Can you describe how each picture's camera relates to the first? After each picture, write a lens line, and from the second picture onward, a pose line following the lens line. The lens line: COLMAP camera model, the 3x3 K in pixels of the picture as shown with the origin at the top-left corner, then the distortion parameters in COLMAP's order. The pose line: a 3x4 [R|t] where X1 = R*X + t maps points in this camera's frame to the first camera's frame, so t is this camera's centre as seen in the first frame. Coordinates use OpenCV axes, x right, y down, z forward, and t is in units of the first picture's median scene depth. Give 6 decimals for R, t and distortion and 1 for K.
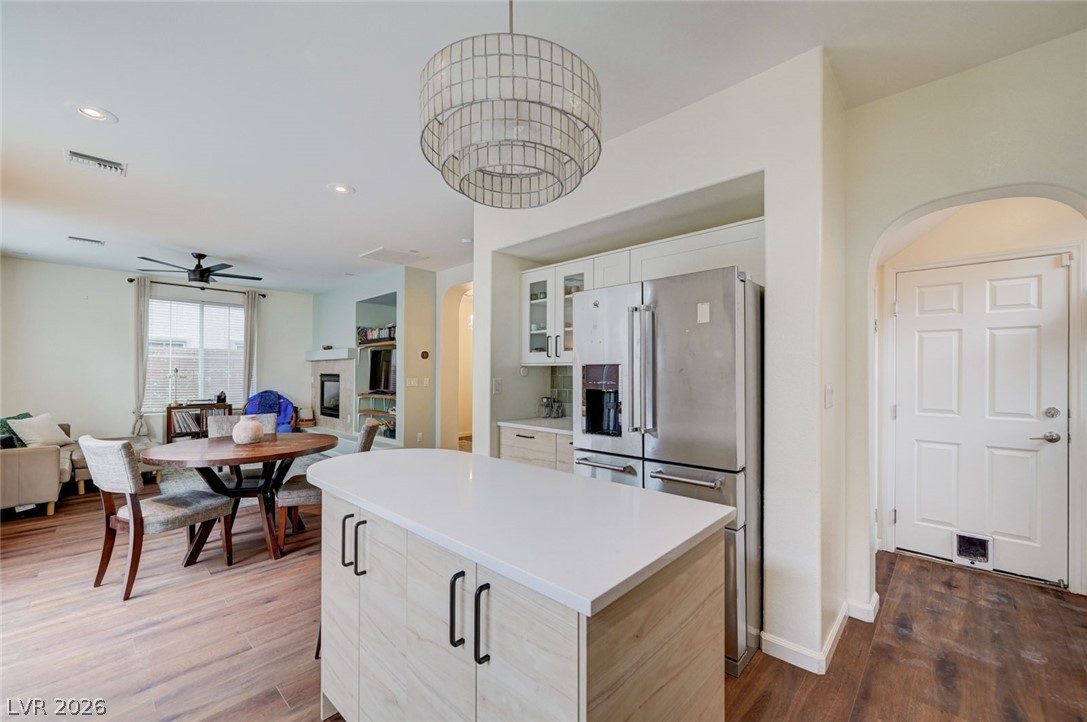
lens RADIAL K [[432.6, 0, 545.3], [0, 432.6, 372.7], [0, 0, 1]] dist [0.000692, 0.000572]
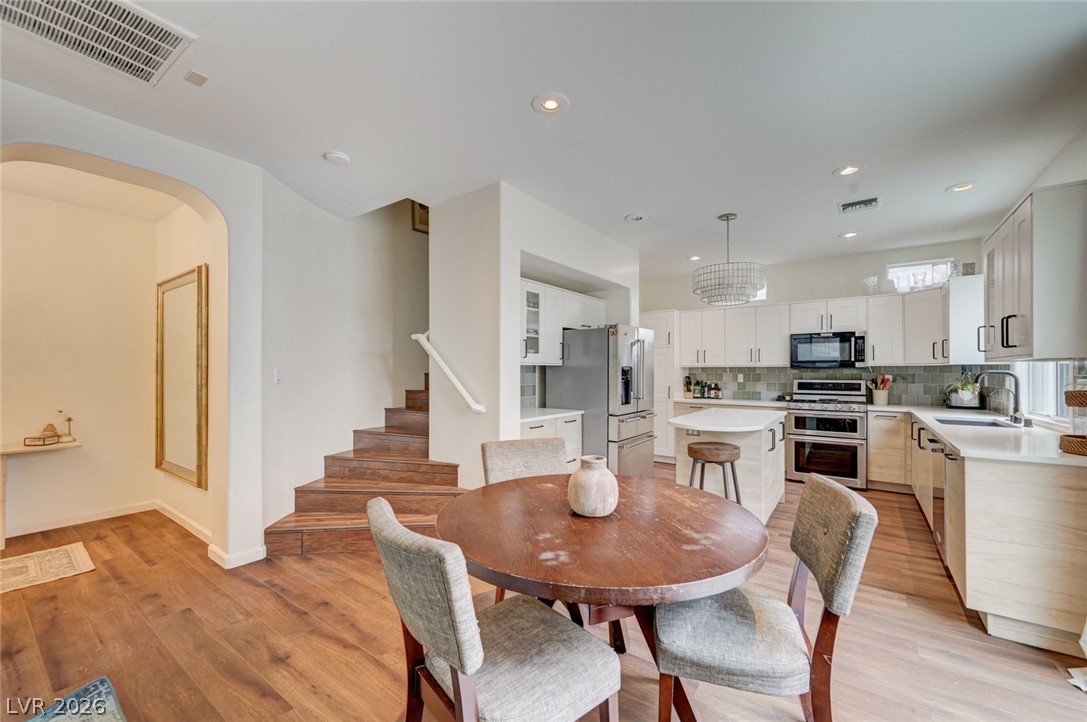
lens RADIAL K [[432.6, 0, 547.0], [0, 432.6, 369.8], [0, 0, 1]] dist [0.000692, 0.000572]
pose [[-0.125884, -0.001679, 0.992044, -0.601278], [-0.001033, 0.999998, 0.001561, -0.002757], [-0.992044, -0.000828, -0.125886, 0.569428]]
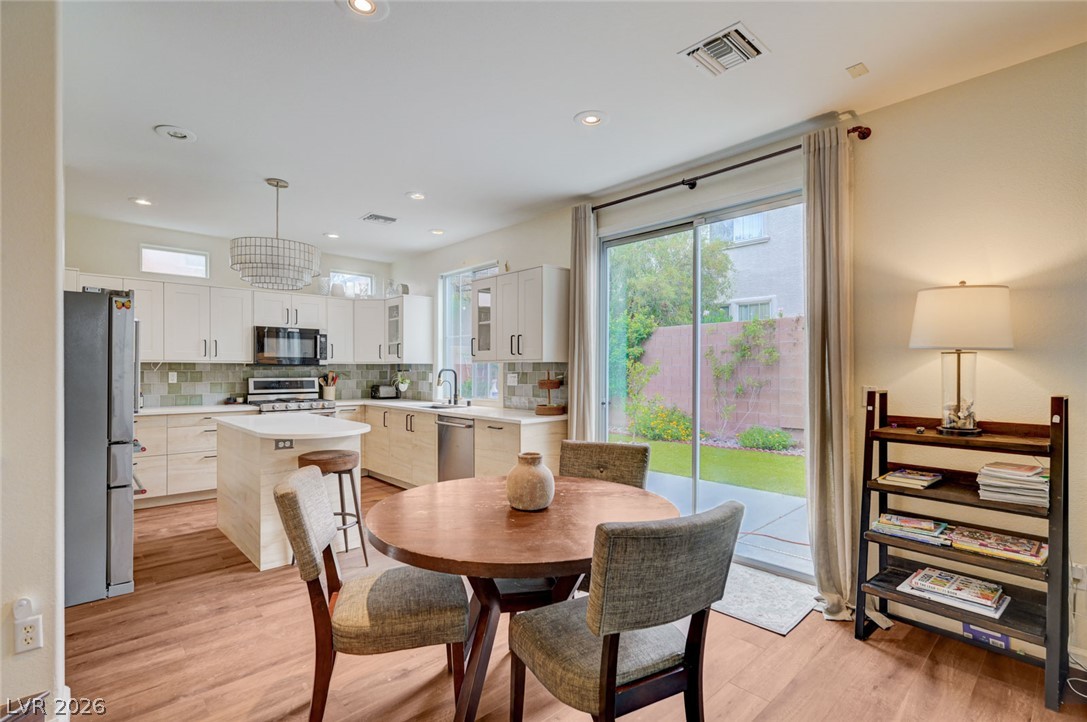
lens RADIAL K [[512.0, 0, 551.9], [0, 512.0, 370.0], [0, 0, 1]] dist [0.001793, 0.000594]
pose [[-0.998292, -0.007115, 0.057983, -0.379902], [-0.006931, 0.999970, 0.003382, -0.003019], [-0.058005, 0.002974, -0.998312, 0.826732]]
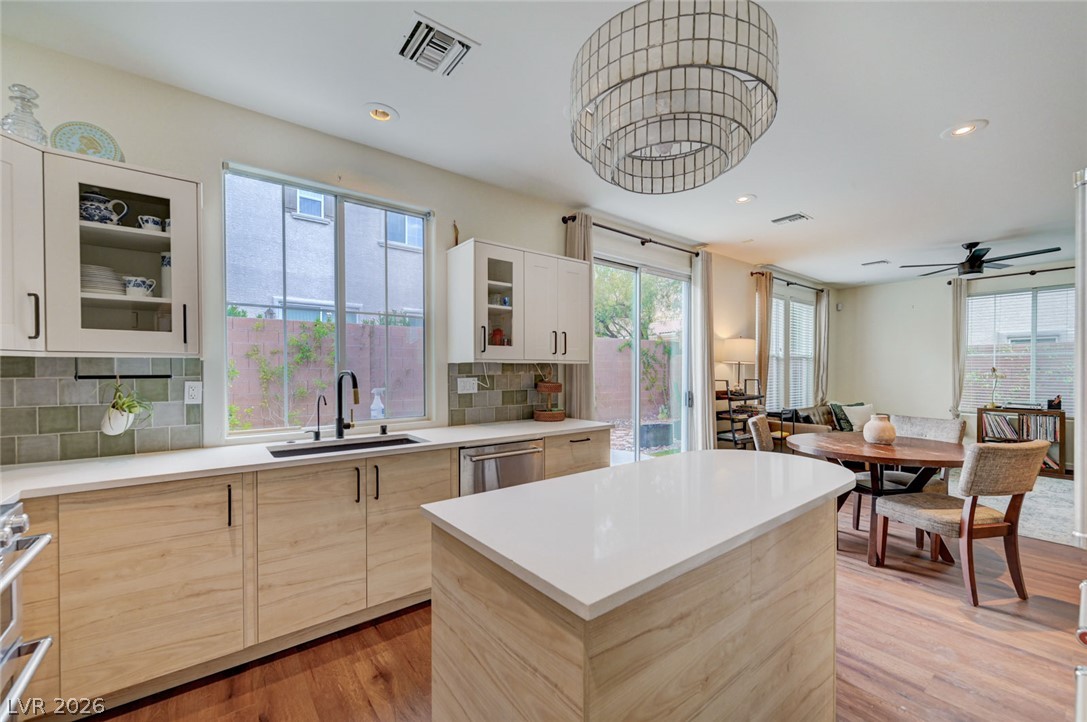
lens RADIAL K [[432.6, 0, 548.4], [0, 432.6, 377.2], [0, 0, 1]] dist [0.000692, 0.000572]
pose [[-0.148732, 0.009727, -0.988830, 0.205372], [0.001555, 0.999953, 0.009602, 0.000791], [0.988876, -0.000109, -0.148740, 0.205515]]
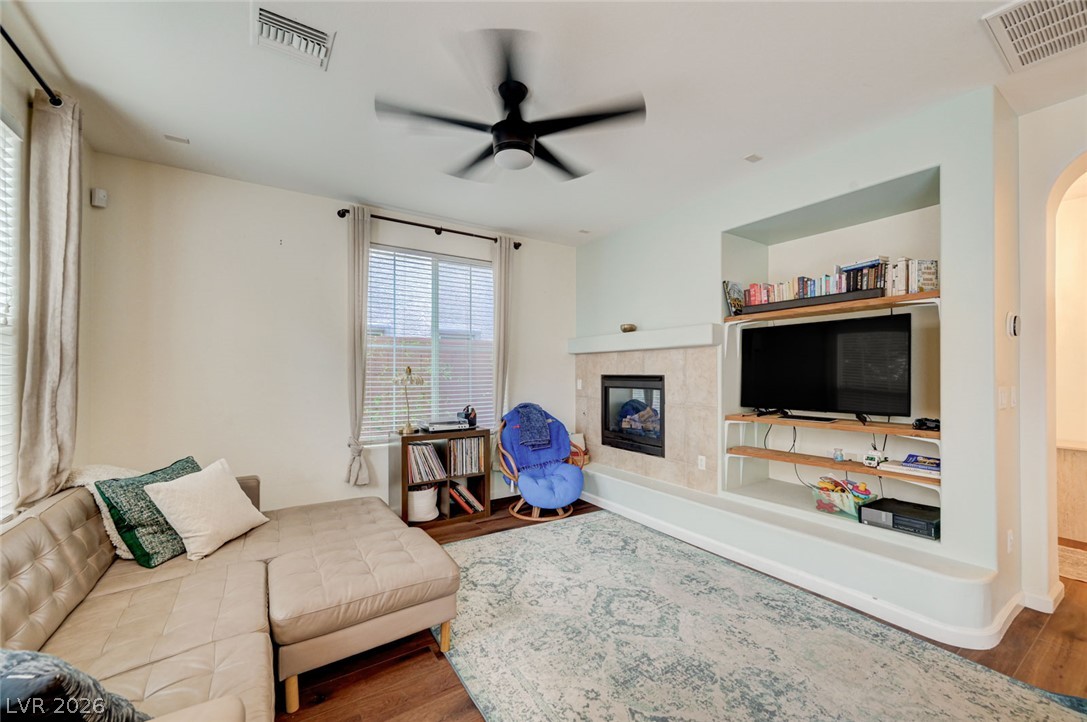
lens RADIAL K [[432.6, 0, 552.2], [0, 432.6, 374.0], [0, 0, 1]] dist [0.000692, 0.000572]
pose [[0.975331, -0.003571, -0.220720, -0.557902], [0.004892, 0.999973, 0.005439, -0.002930], [0.220695, -0.006385, 0.975322, 0.499671]]
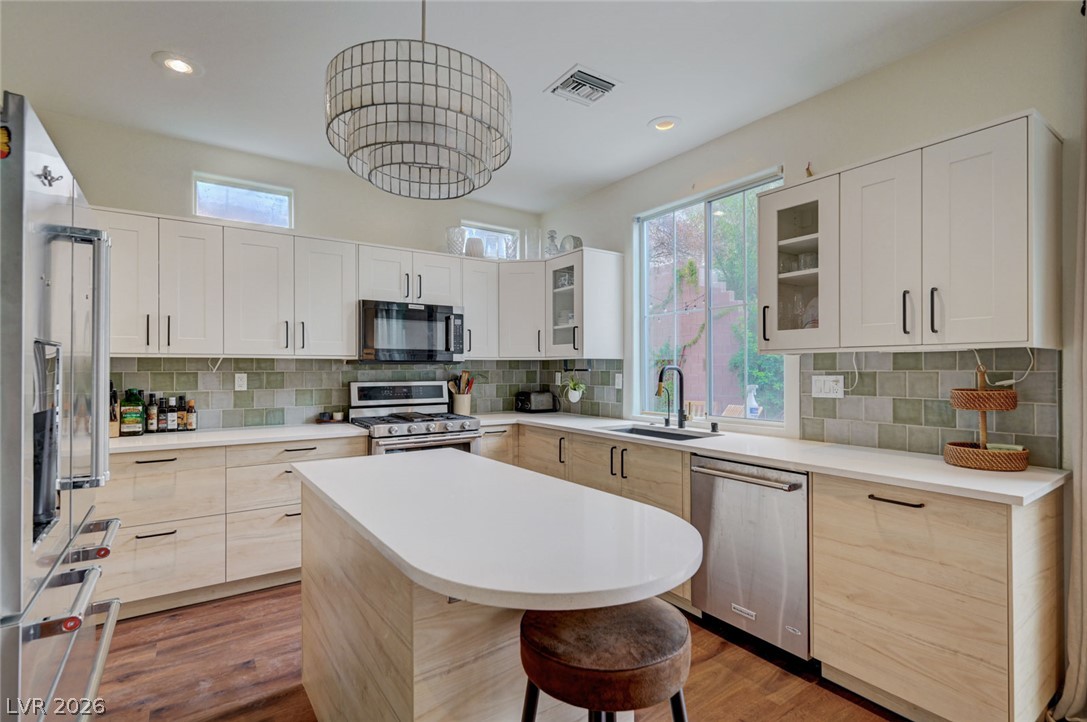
lens RADIAL K [[516.2, 0, 551.3], [0, 516.2, 366.3], [0, 0, 1]] dist [-0.000428, 0.001315]
pose [[-0.979868, -0.002342, 0.199634, -0.138293], [-0.002947, 0.999992, -0.002731, 0.000467], [-0.199626, -0.003264, -0.979867, 0.490628]]
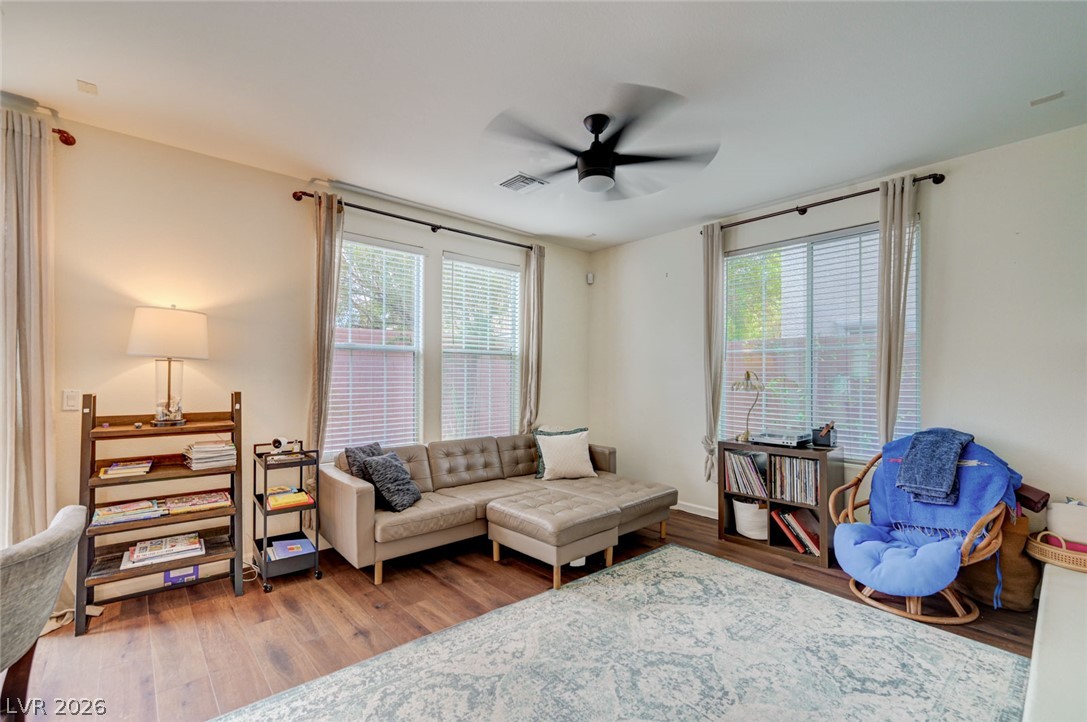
lens RADIAL K [[473.0, 0, 549.9], [0, 473.0, 376.0], [0, 0, 1]] dist [0.000813, 0.001128]
pose [[-0.079546, -0.004219, -0.996822, -0.249915], [-0.002912, 0.999988, -0.004000, -0.001486], [0.996827, 0.002585, -0.079558, 0.820726]]
